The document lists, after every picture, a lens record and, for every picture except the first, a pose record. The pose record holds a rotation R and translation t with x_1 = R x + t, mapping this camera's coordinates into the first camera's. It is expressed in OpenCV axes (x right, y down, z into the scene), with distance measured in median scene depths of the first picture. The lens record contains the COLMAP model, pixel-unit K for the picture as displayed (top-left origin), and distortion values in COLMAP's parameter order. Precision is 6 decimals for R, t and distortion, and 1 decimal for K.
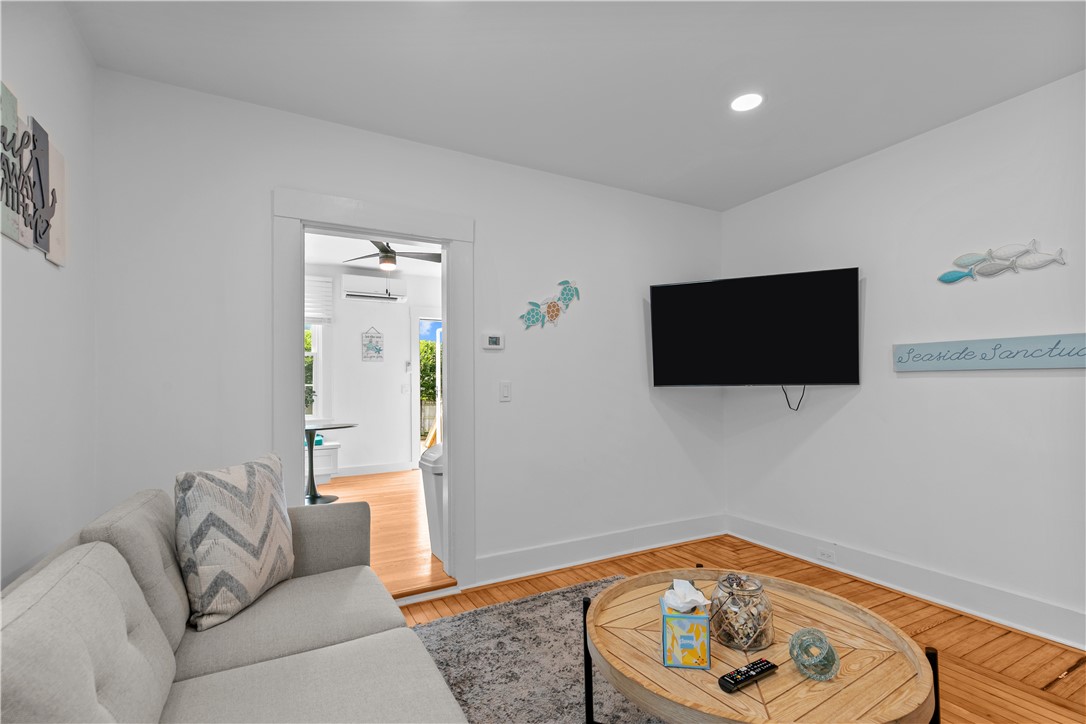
lens RADIAL K [[493.1, 0, 546.1], [0, 493.1, 370.4], [0, 0, 1]] dist [-0.000875, -0.000211]
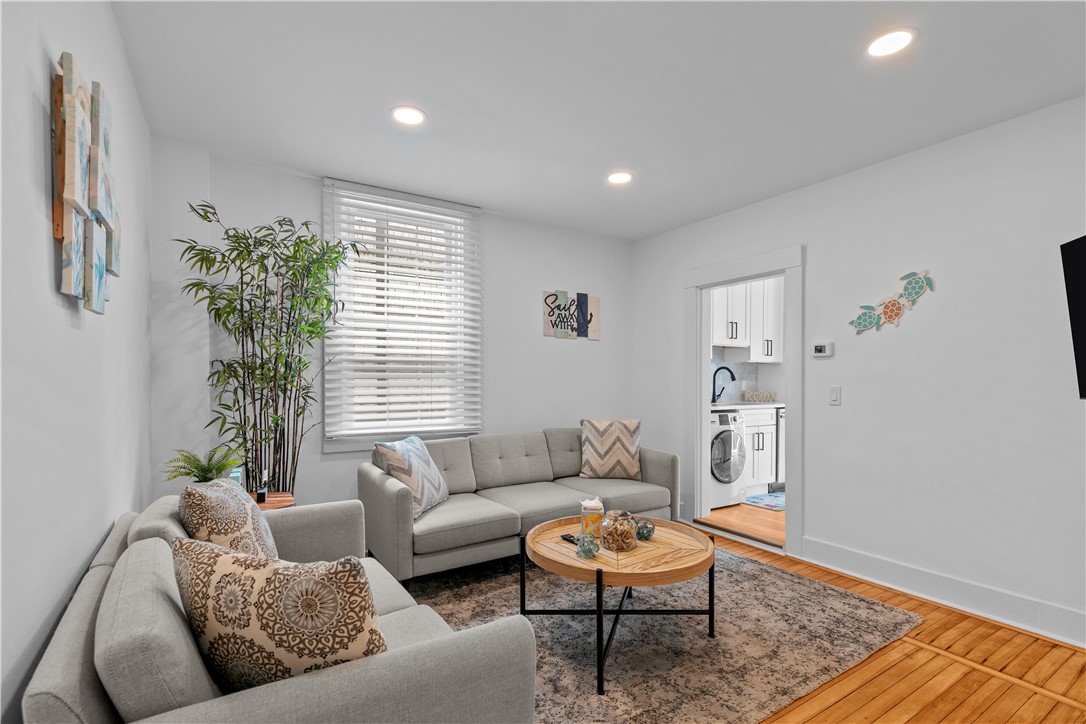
lens RADIAL K [[507.2, 0, 541.9], [0, 507.2, 378.8], [0, 0, 1]] dist [0.002159, 0.000305]
pose [[0.058646, 0.010438, -0.998224, 0.953854], [0.029245, 0.999498, 0.012170, -0.024590], [0.997850, -0.029906, 0.058312, 0.298715]]
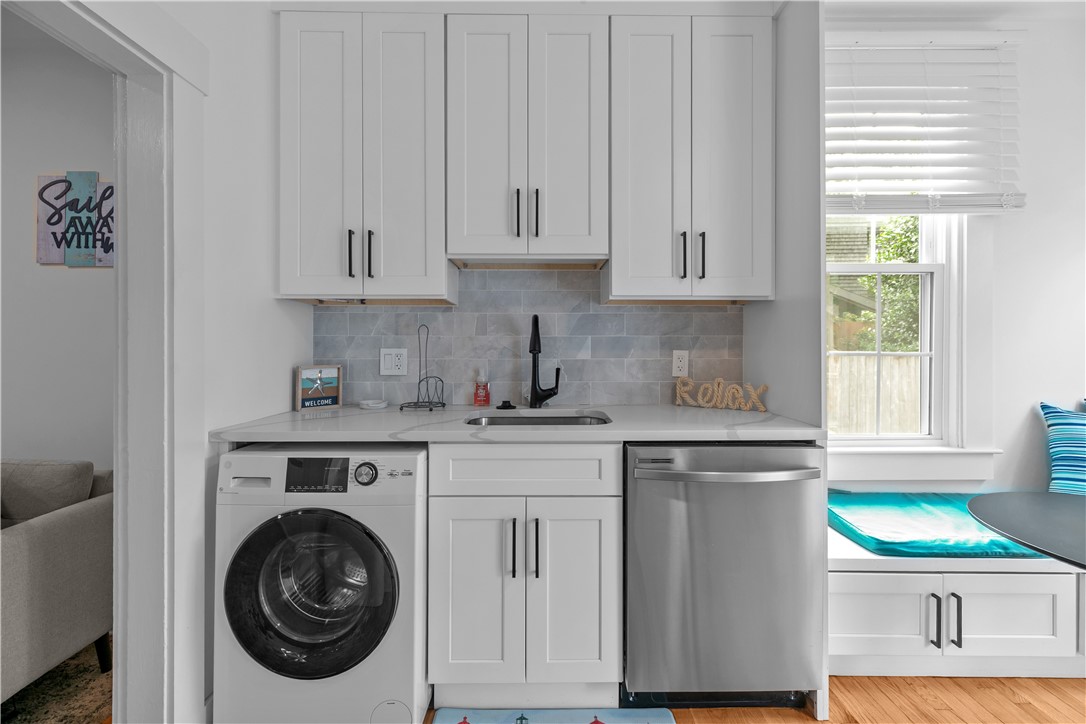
lens RADIAL K [[496.2, 0, 543.9], [0, 496.2, 340.3], [0, 0, 1]] dist [0.001588, 0.000109]
pose [[-0.489102, 0.010487, -0.872163, -0.194386], [0.037531, 0.999255, -0.009032, 0.012414], [0.871419, -0.037150, -0.489131, 1.347674]]
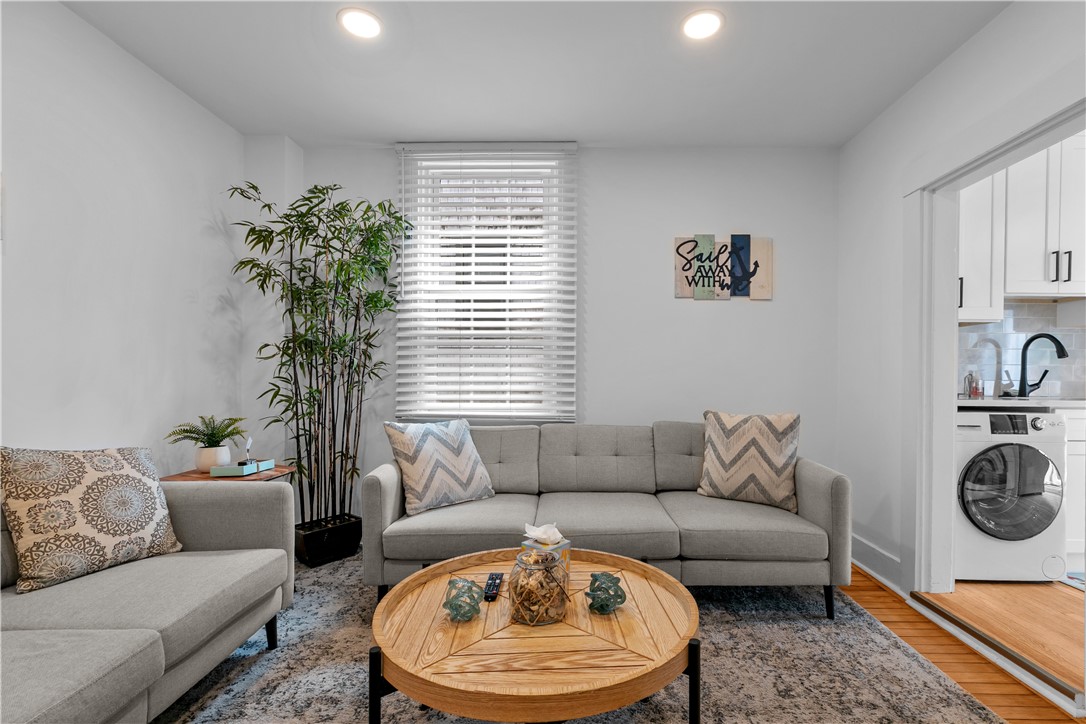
lens RADIAL K [[507.0, 0, 564.3], [0, 507.0, 379.6], [0, 0, 1]] dist [0.005627, 0.001027]
pose [[-0.495450, 0.017168, -0.868467, 0.571799], [0.029905, 0.999549, 0.002698, 0.032729], [0.868122, -0.024635, -0.495740, 0.707693]]
